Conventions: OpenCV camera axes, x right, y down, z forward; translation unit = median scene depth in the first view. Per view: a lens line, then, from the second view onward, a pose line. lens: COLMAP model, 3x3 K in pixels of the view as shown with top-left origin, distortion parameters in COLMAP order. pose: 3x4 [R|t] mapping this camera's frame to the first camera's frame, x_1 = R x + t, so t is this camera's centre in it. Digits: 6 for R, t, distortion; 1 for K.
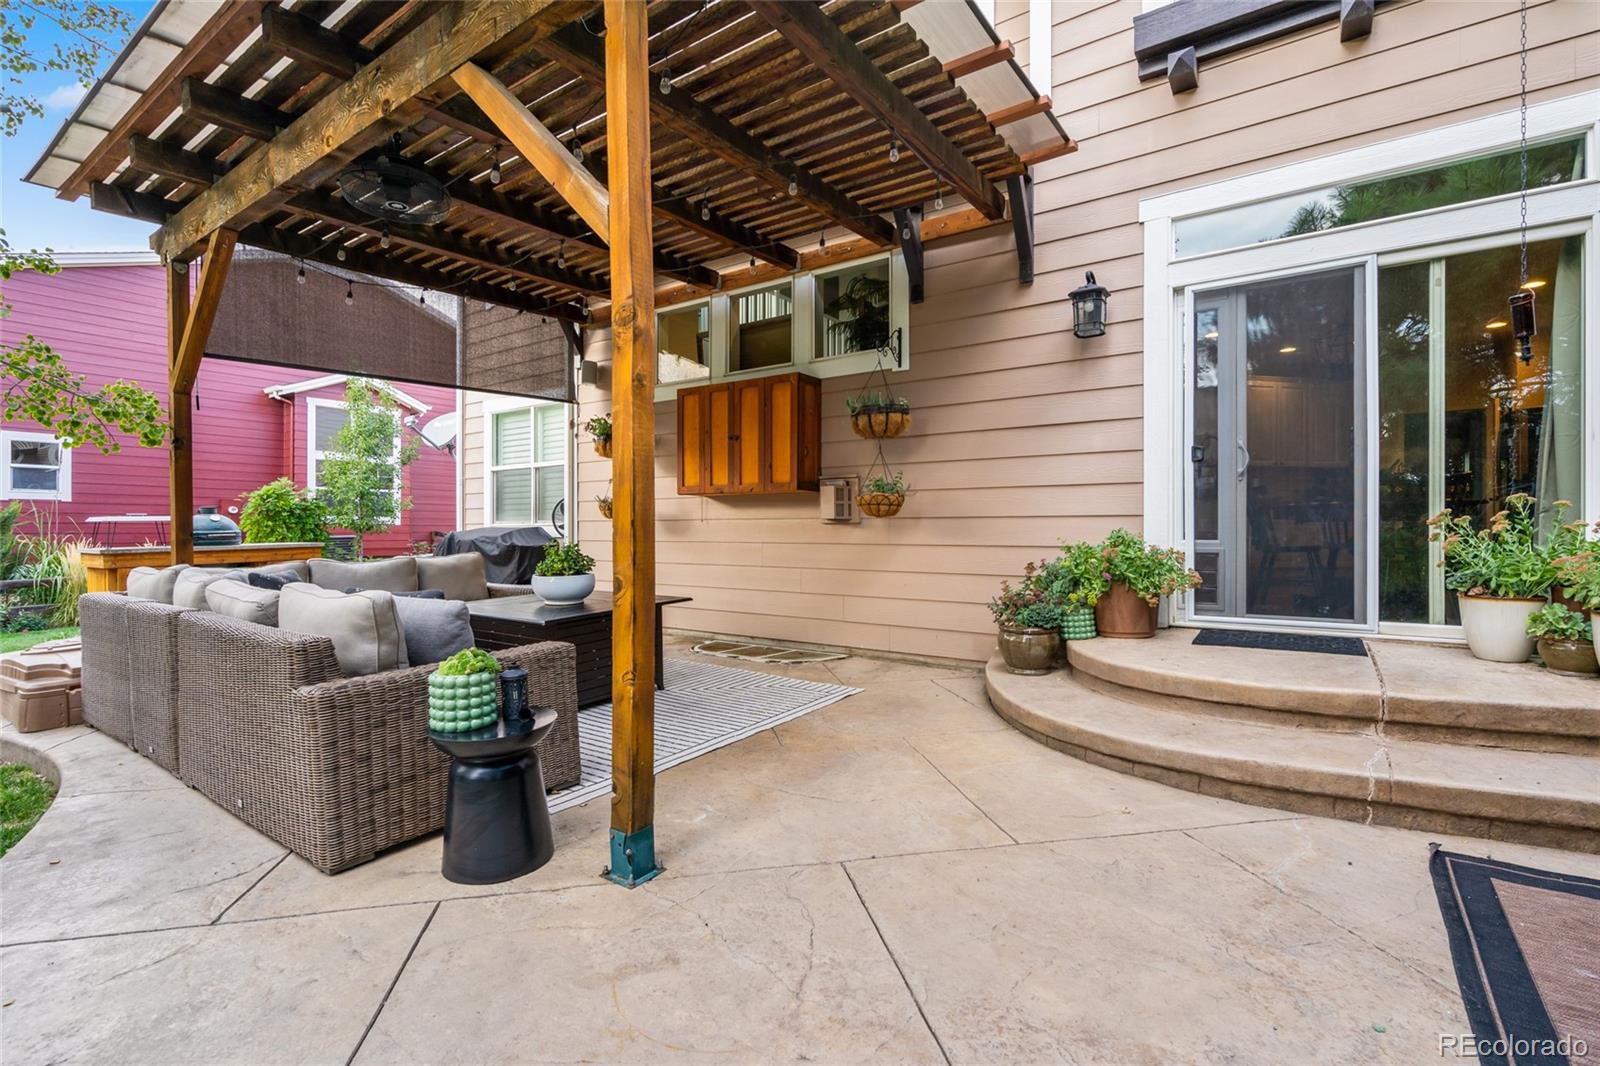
lens RADIAL K [[729.3, 0, 800.0], [0, 729.3, 529.2], [0, 0, 1]] dist [0.011340, 0.000258]
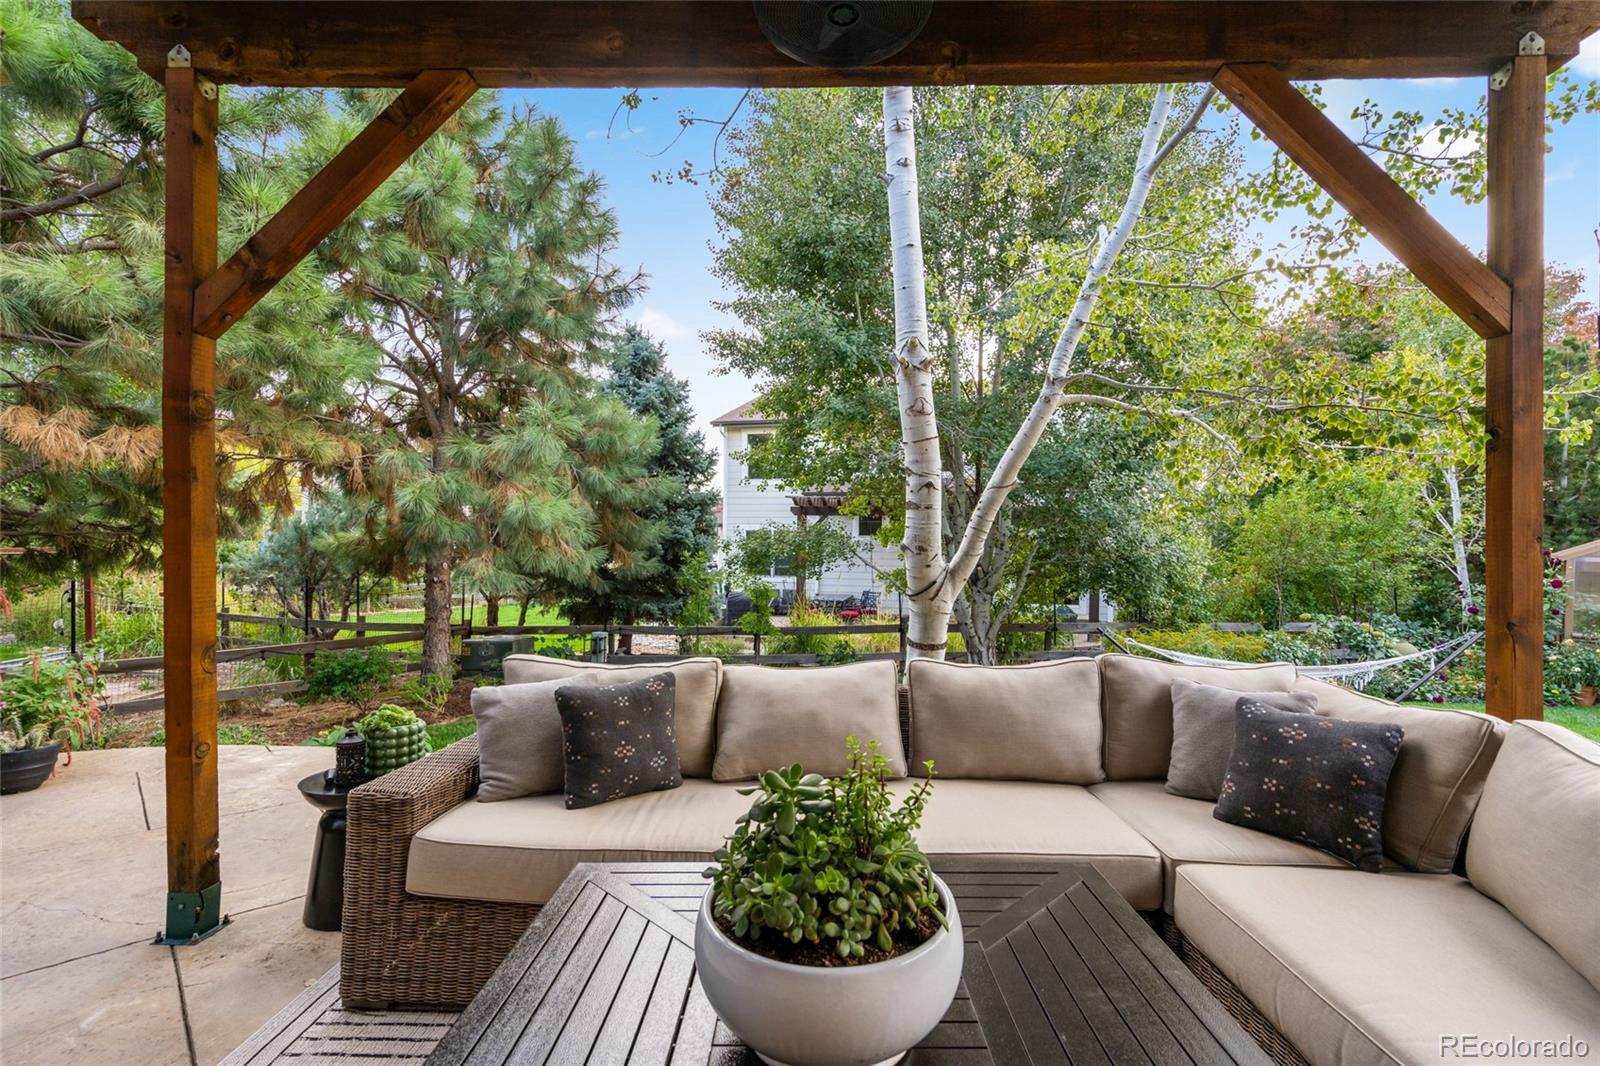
lens RADIAL K [[729.3, 0, 799.4], [0, 729.3, 538.1], [0, 0, 1]] dist [0.011340, 0.000258]
pose [[-0.829322, 0.007006, -0.558727, -0.107809], [-0.002821, 0.999856, 0.016725, -0.033660], [0.558763, 0.015447, -0.829183, 0.710567]]
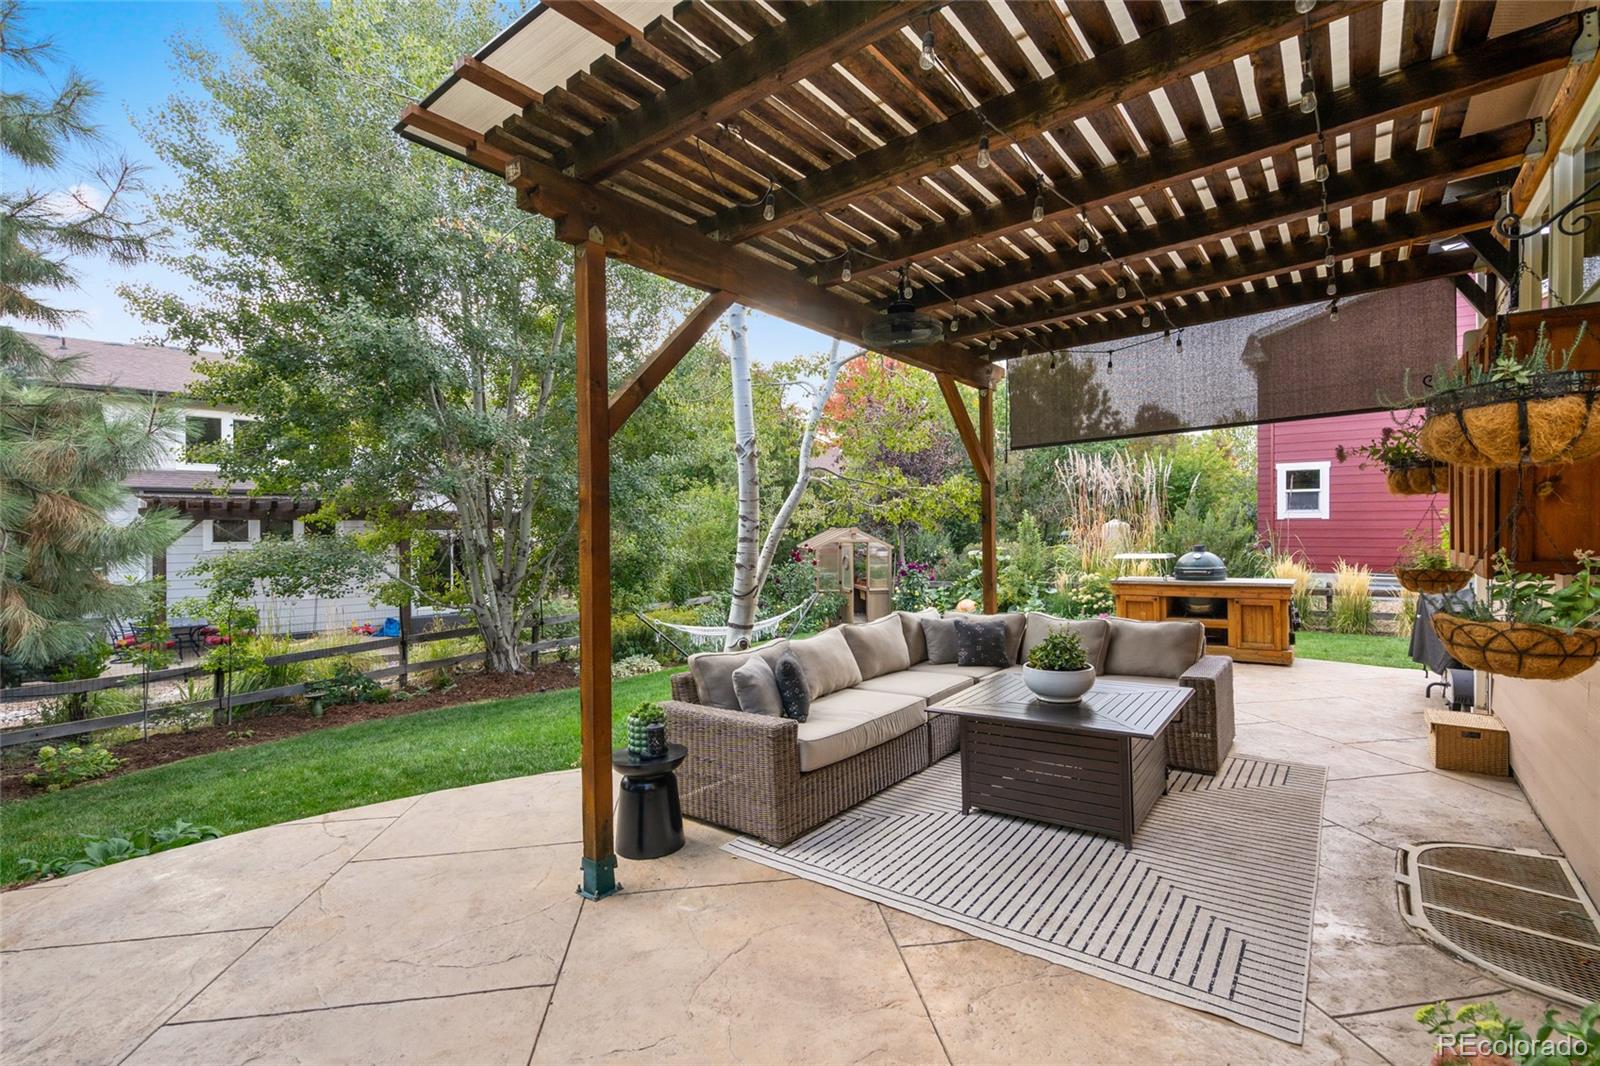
lens RADIAL K [[729.3, 0, 795.3], [0, 729.3, 525.5], [0, 0, 1]] dist [0.011340, 0.000258]
pose [[-0.041070, 0.006982, -0.999132, 0.343381], [-0.000749, 0.999975, 0.007019, -0.069057], [0.999156, 0.001036, -0.041064, 0.432289]]
